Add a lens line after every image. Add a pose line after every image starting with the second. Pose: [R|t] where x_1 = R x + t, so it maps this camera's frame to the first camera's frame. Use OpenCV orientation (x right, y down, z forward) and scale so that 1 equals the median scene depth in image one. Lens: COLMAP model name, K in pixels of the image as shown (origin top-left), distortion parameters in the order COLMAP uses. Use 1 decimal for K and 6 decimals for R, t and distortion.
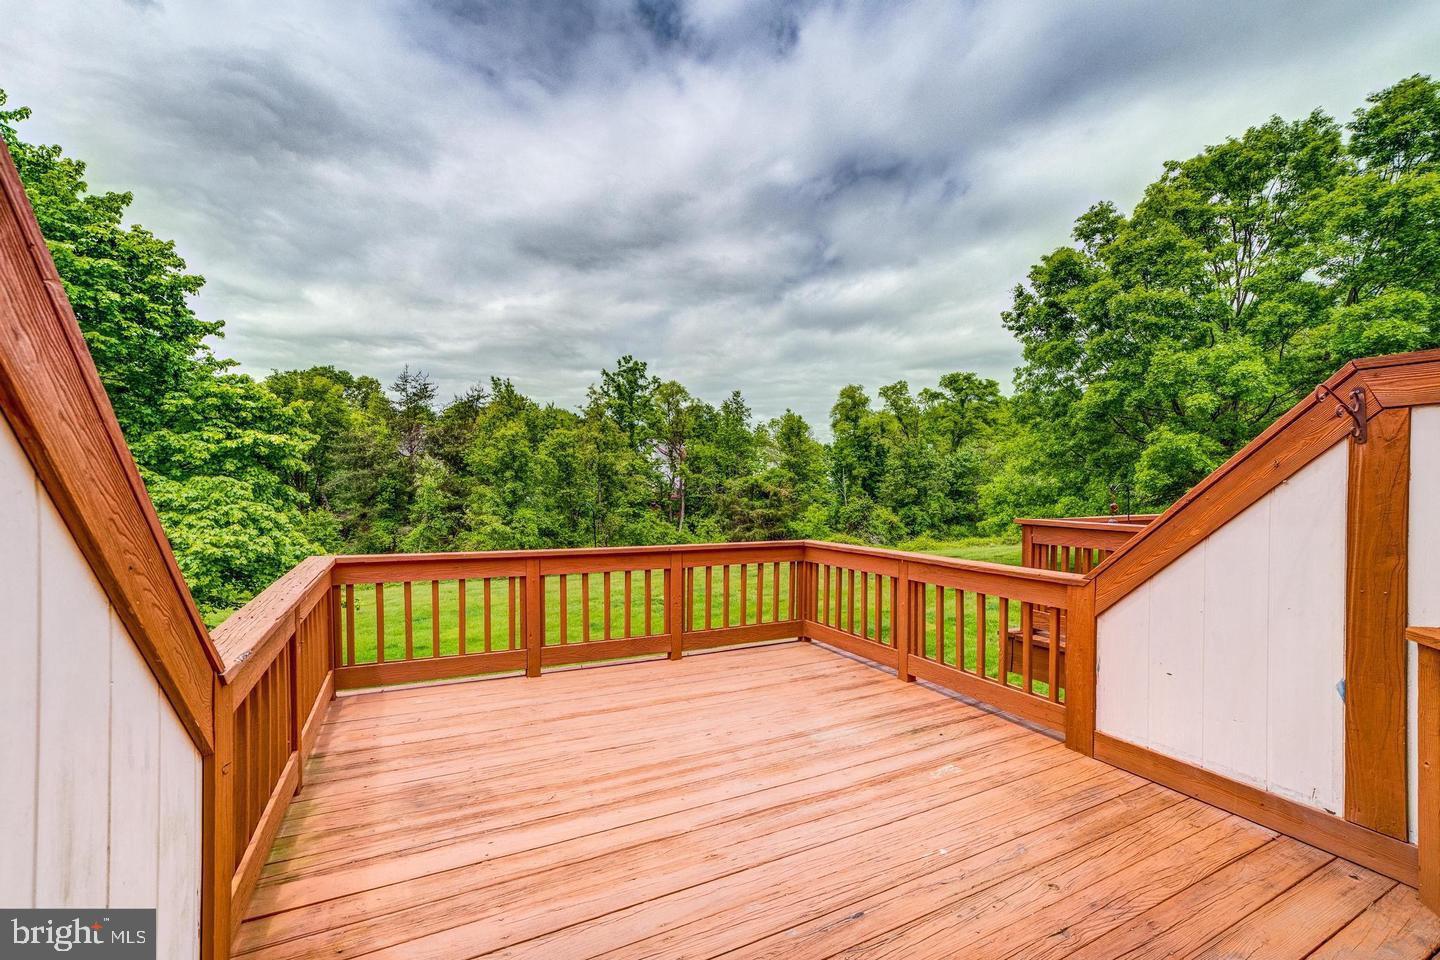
lens RADIAL K [[574.9, 0, 714.4], [0, 574.9, 549.4], [0, 0, 1]] dist [-0.021797, 0.004401]
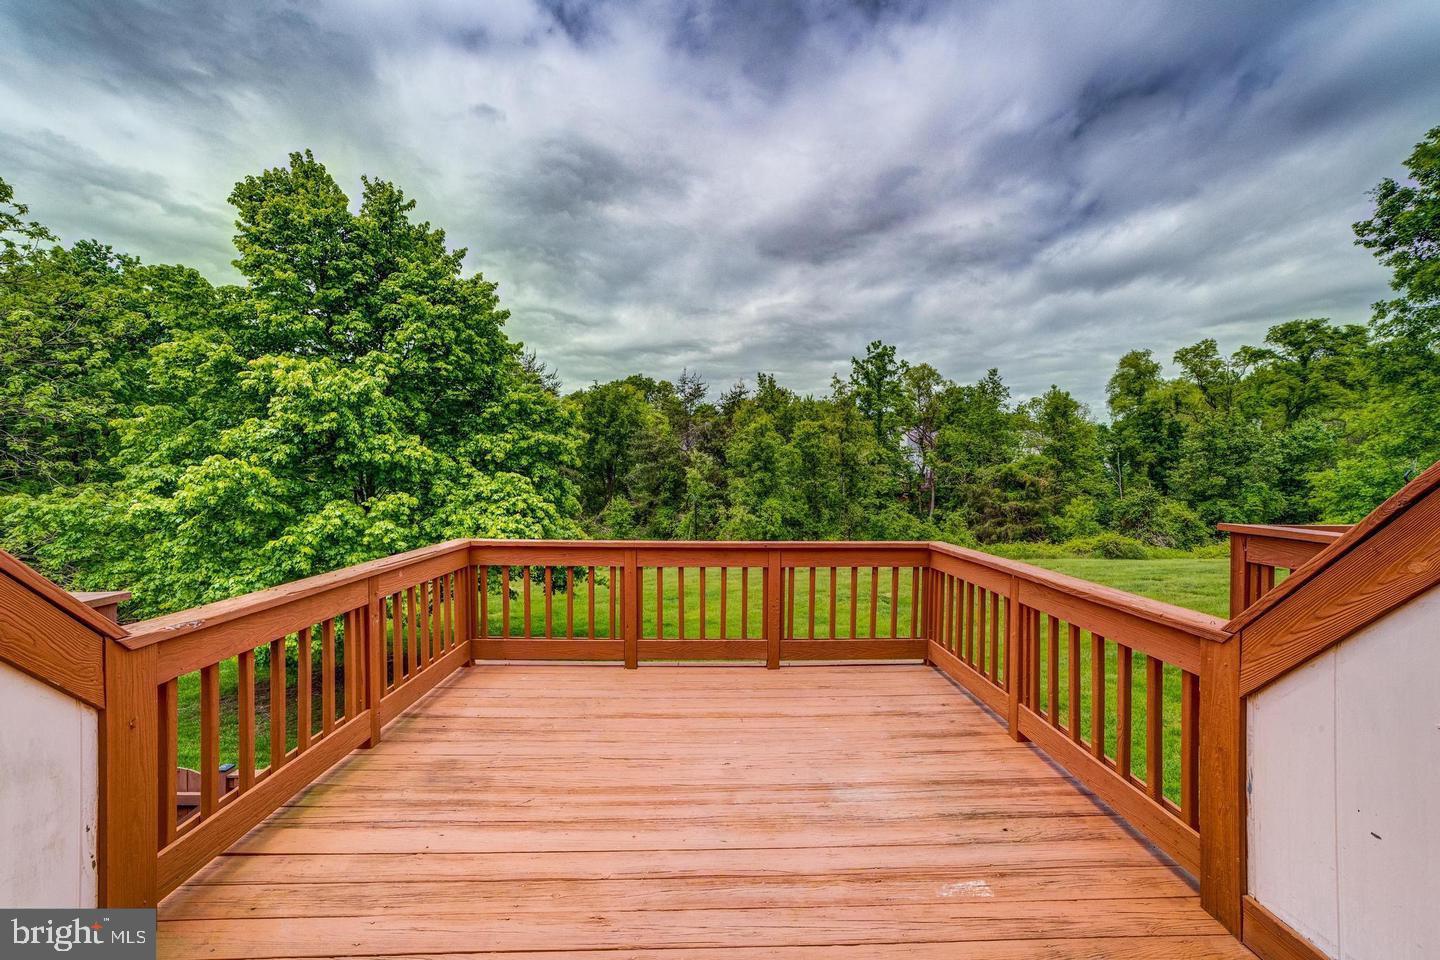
lens RADIAL K [[574.9, 0, 729.6], [0, 574.9, 521.5], [0, 0, 1]] dist [-0.021797, 0.004401]
pose [[0.912893, 0.023802, -0.407505, 0.089344], [-0.036184, 0.999087, -0.022703, -0.006789], [0.406593, 0.035471, 0.912921, 0.051148]]
